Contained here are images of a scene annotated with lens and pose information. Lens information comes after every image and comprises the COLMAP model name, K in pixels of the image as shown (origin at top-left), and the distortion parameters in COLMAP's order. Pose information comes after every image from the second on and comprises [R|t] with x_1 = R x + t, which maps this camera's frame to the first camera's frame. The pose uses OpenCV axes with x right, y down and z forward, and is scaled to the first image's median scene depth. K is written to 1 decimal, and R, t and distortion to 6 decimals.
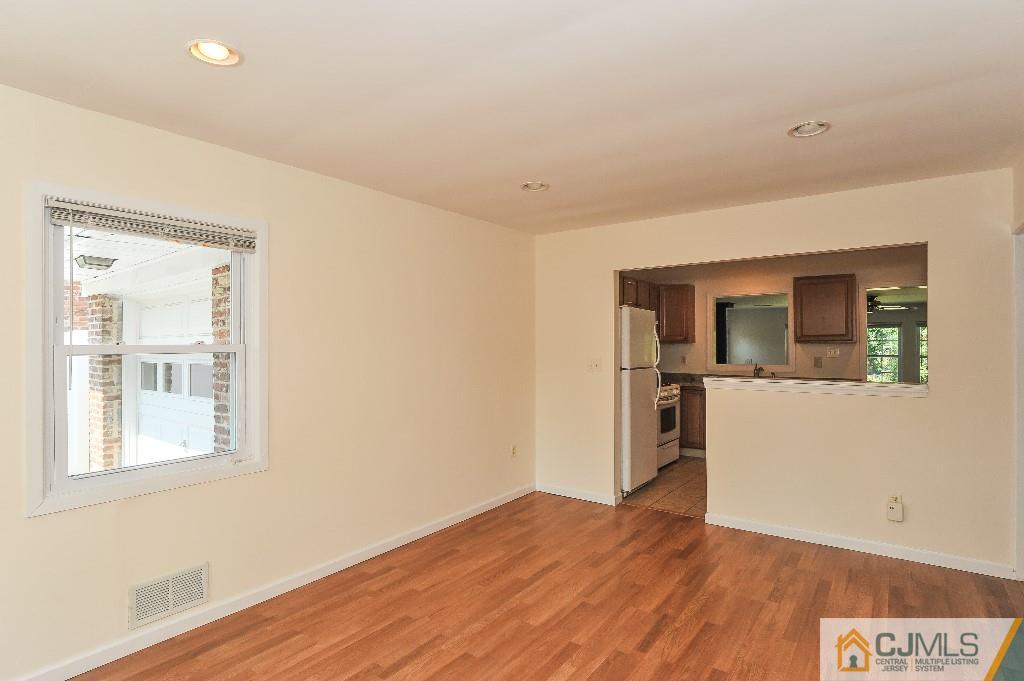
lens RADIAL K [[537.1, 0, 508.6], [0, 537.1, 339.6], [0, 0, 1]] dist [-0.011466, -0.001122]
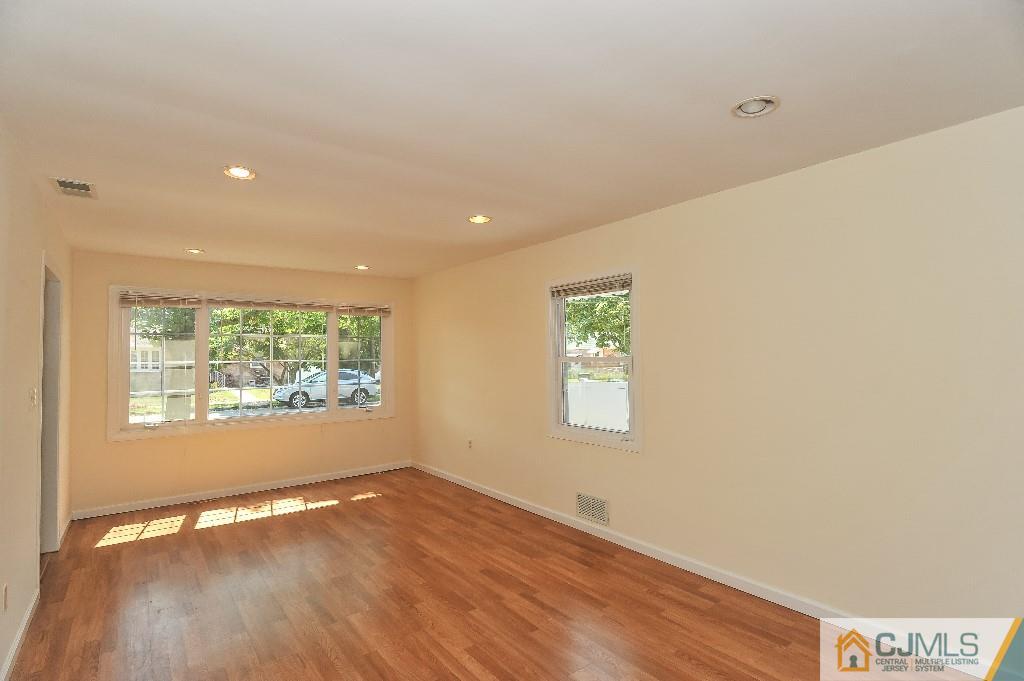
lens RADIAL K [[498.2, 0, 515.2], [0, 498.2, 340.2], [0, 0, 1]] dist [-0.014989, -0.002234]
pose [[-0.272381, -0.024818, -0.961869, 0.761365], [0.016259, 0.999406, -0.030390, 0.000649], [0.962052, -0.023917, -0.271816, 0.987910]]
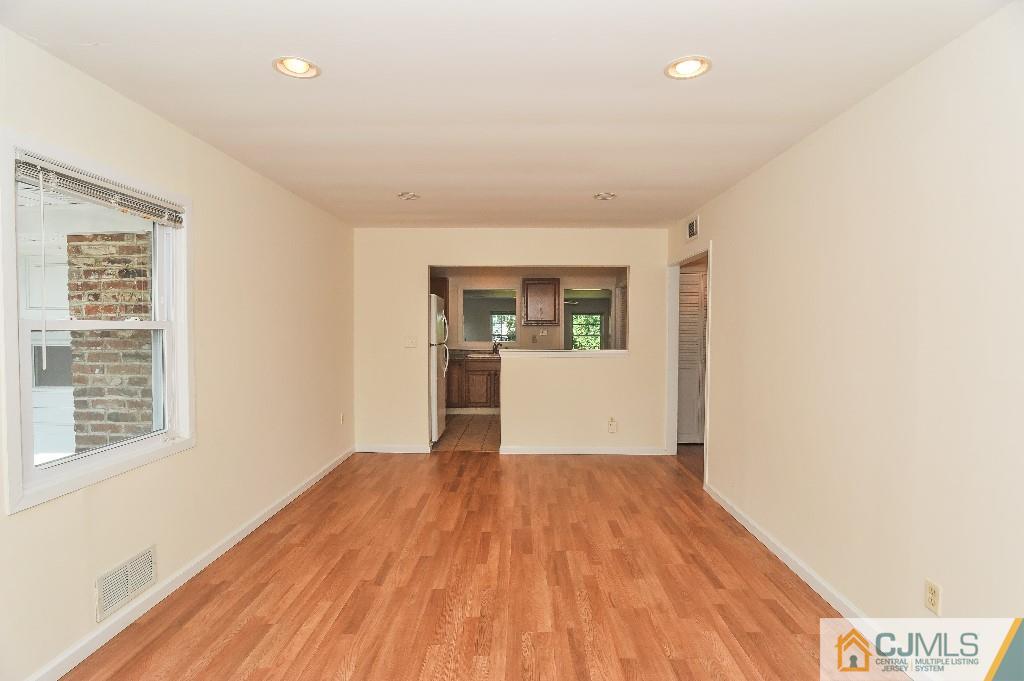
lens RADIAL K [[498.2, 0, 508.5], [0, 498.2, 344.6], [0, 0, 1]] dist [-0.014989, -0.002234]
pose [[0.819240, -0.015181, 0.573250, -0.471560], [-0.008499, 0.999218, 0.038607, 0.011379], [-0.573388, -0.036501, 0.818471, -0.085410]]
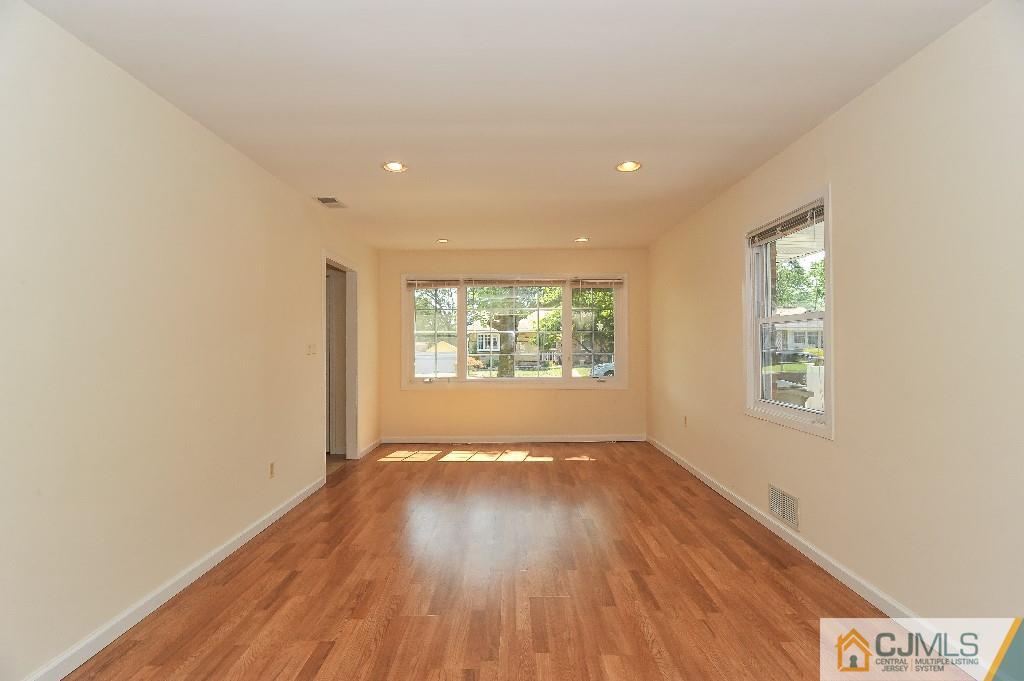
lens RADIAL K [[498.2, 0, 510.5], [0, 498.2, 342.0], [0, 0, 1]] dist [-0.014989, -0.002234]
pose [[-0.807615, 0.003598, -0.589700, 0.507758], [0.010492, 0.999911, -0.008268, 0.065501], [0.589617, -0.012865, -0.807580, 1.305952]]
